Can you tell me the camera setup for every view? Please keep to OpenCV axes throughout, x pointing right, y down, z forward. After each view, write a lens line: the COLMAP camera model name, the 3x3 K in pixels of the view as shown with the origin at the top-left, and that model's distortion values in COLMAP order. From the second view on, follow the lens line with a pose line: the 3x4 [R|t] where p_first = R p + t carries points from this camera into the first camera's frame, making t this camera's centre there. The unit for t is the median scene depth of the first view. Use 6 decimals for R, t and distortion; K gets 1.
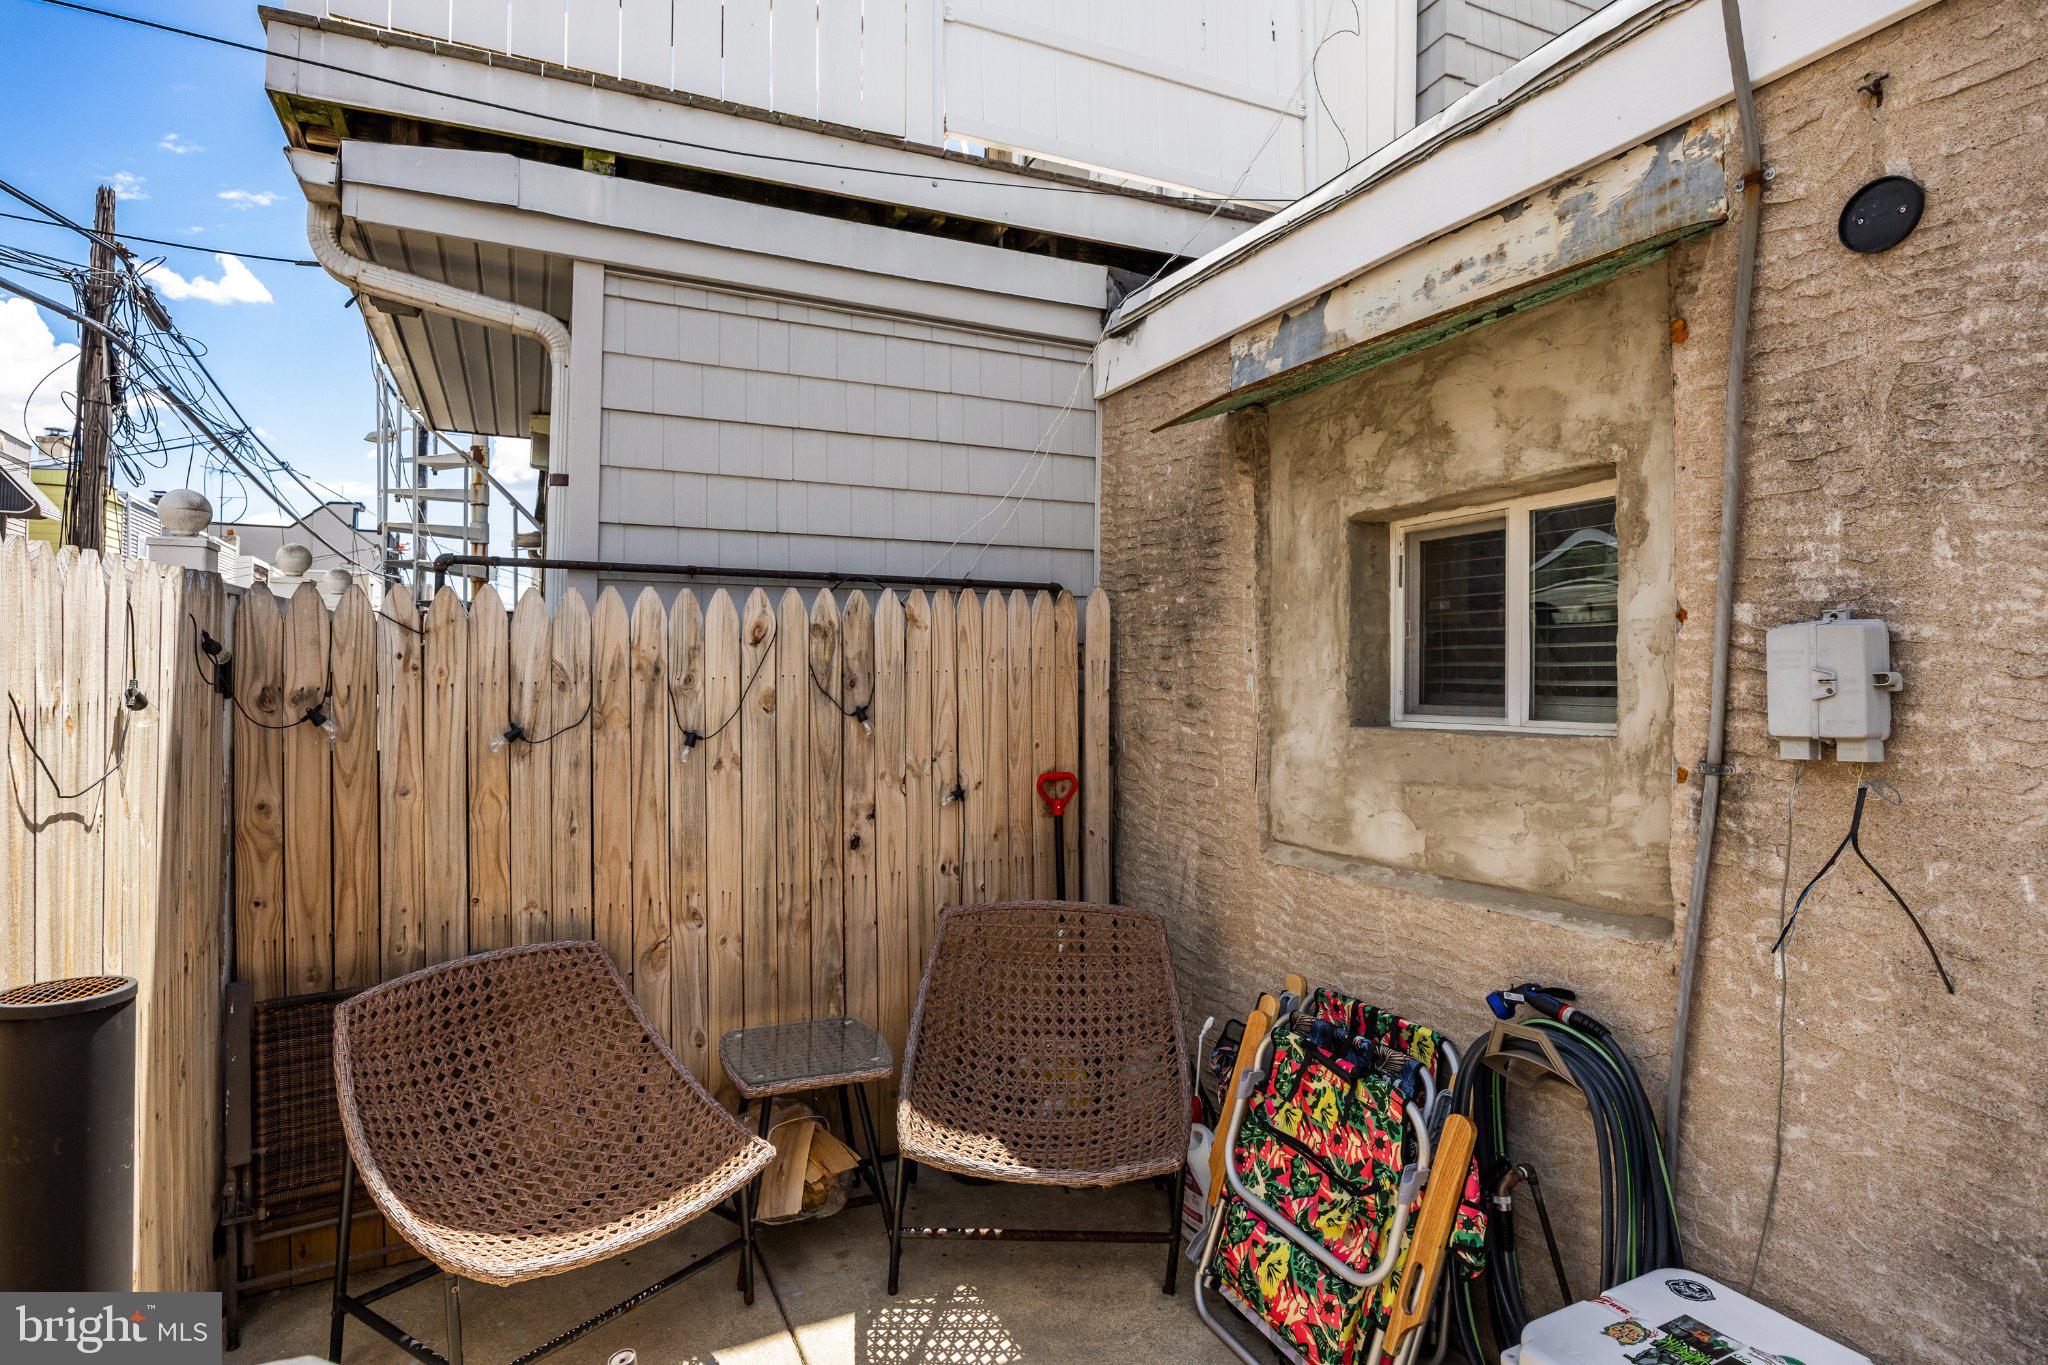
lens RADIAL K [[1070.7, 0, 1024.0], [0, 1070.7, 682.5], [0, 0, 1]] dist [-0.000548, 0.000446]
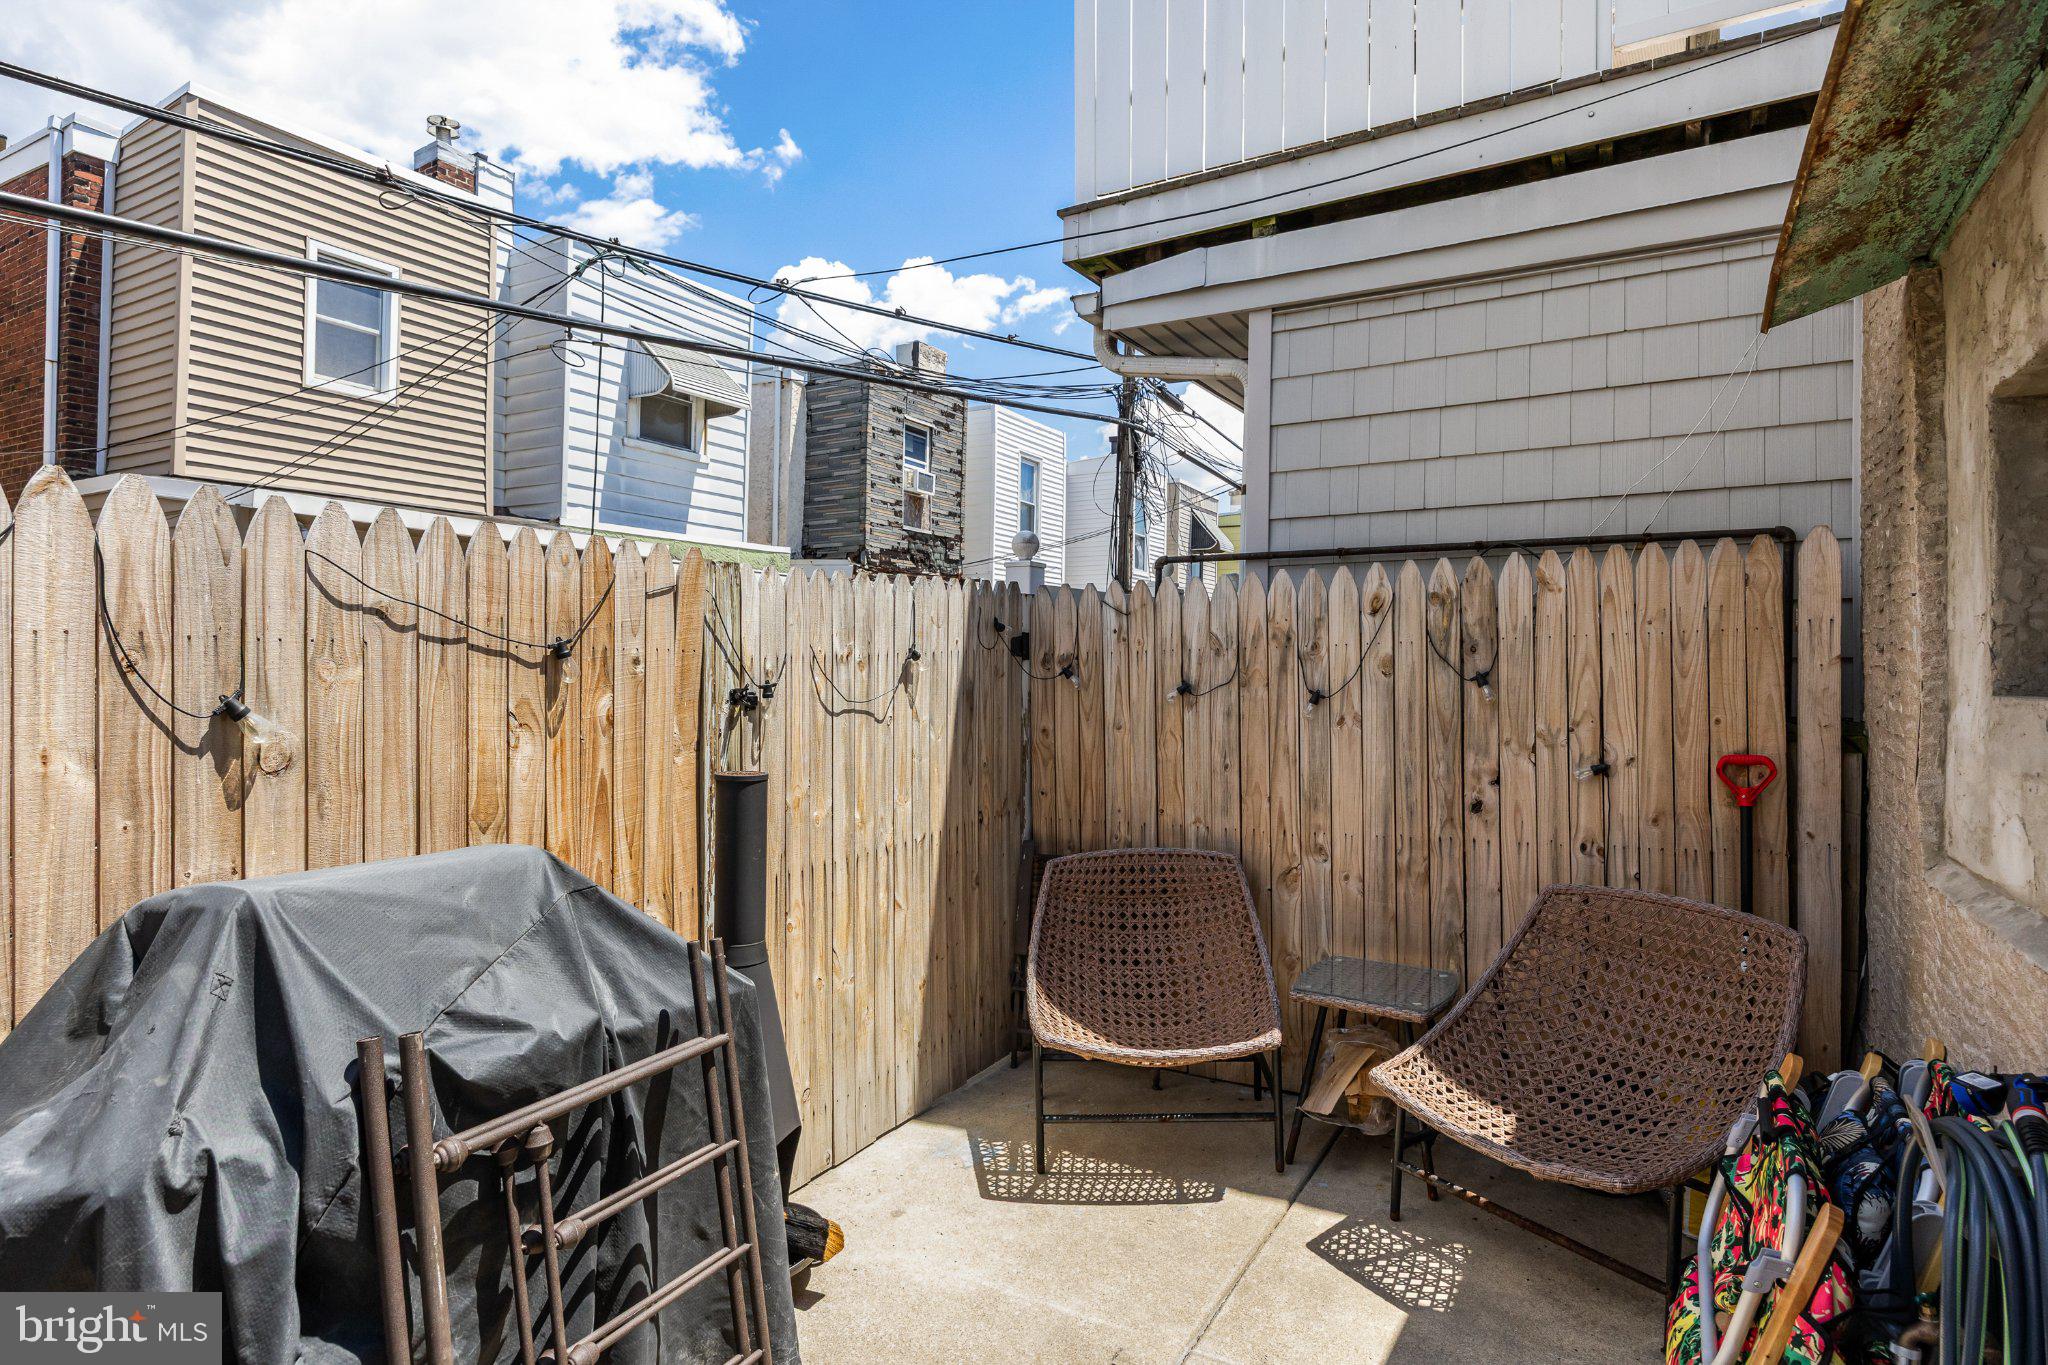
lens RADIAL K [[1049.5, 0, 1023.1], [0, 1049.5, 666.6], [0, 0, 1]] dist [-0.002311, -0.000228]
pose [[0.578038, 0.000202, -0.816010, 0.425706], [-0.005947, 0.999974, -0.003965, 0.025093], [0.815988, 0.007145, 0.578024, 0.080693]]
